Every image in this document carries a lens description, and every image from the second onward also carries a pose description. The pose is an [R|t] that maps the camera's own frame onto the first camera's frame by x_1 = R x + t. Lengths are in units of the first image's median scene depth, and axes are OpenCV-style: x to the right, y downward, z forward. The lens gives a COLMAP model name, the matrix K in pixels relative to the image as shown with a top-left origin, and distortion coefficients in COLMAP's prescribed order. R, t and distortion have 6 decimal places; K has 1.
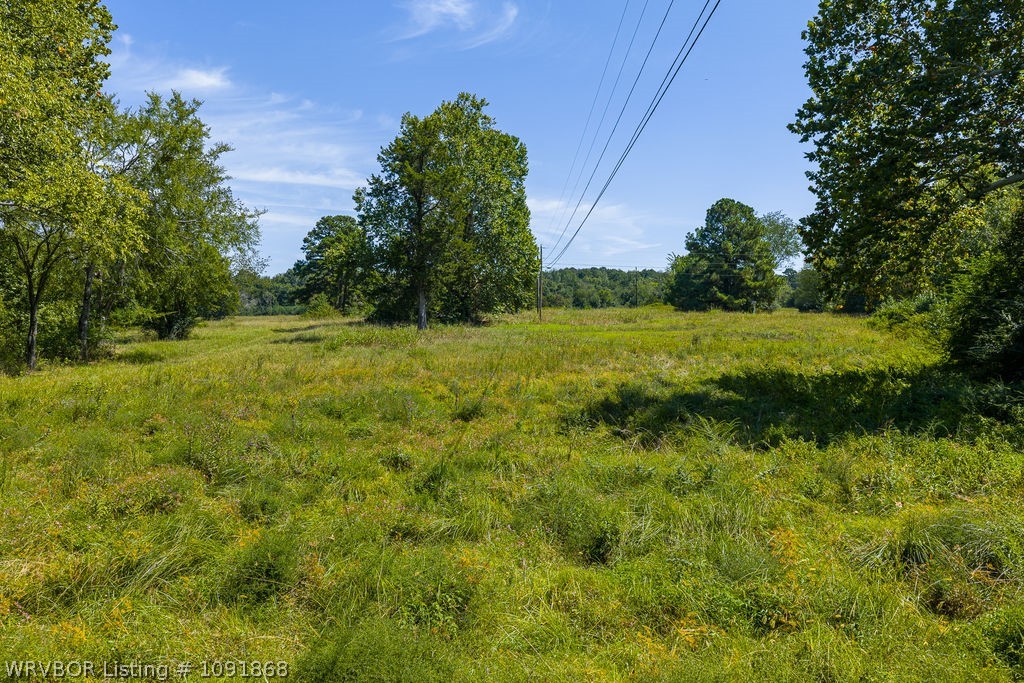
lens RADIAL K [[837.6, 0, 511.8], [0, 837.6, 342.2], [0, 0, 1]] dist [0.011930, -0.020358]
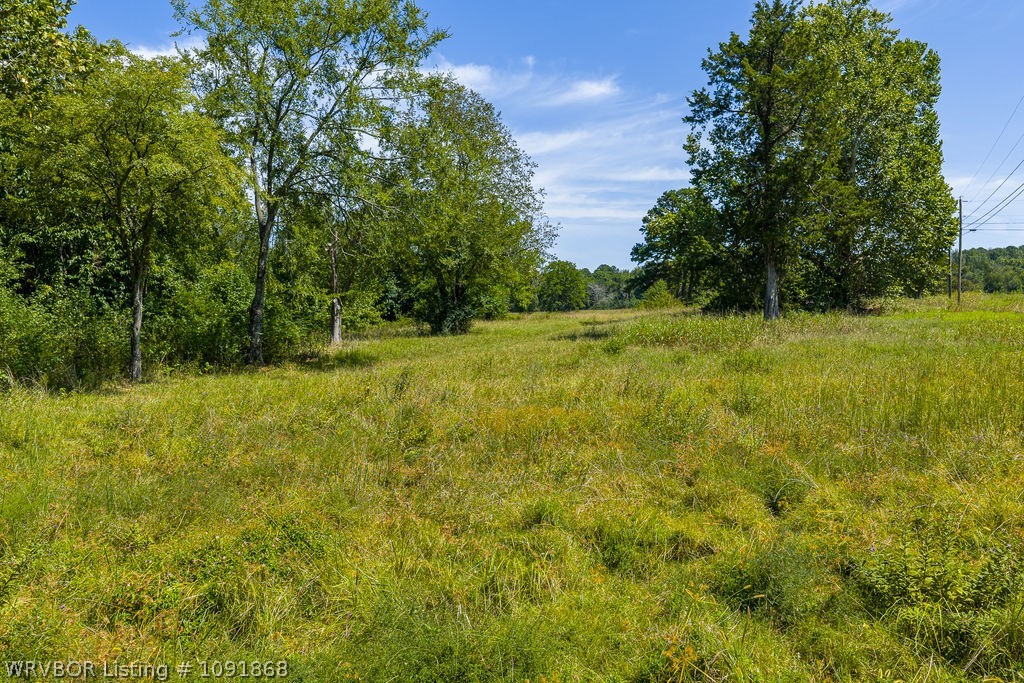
lens RADIAL K [[837.6, 0, 510.9], [0, 837.6, 342.3], [0, 0, 1]] dist [0.011930, -0.020358]
pose [[0.908078, 0.003744, -0.418784, -0.013001], [-0.000806, 0.999974, 0.007192, -0.001413], [0.418800, -0.006193, 0.908057, 0.239806]]
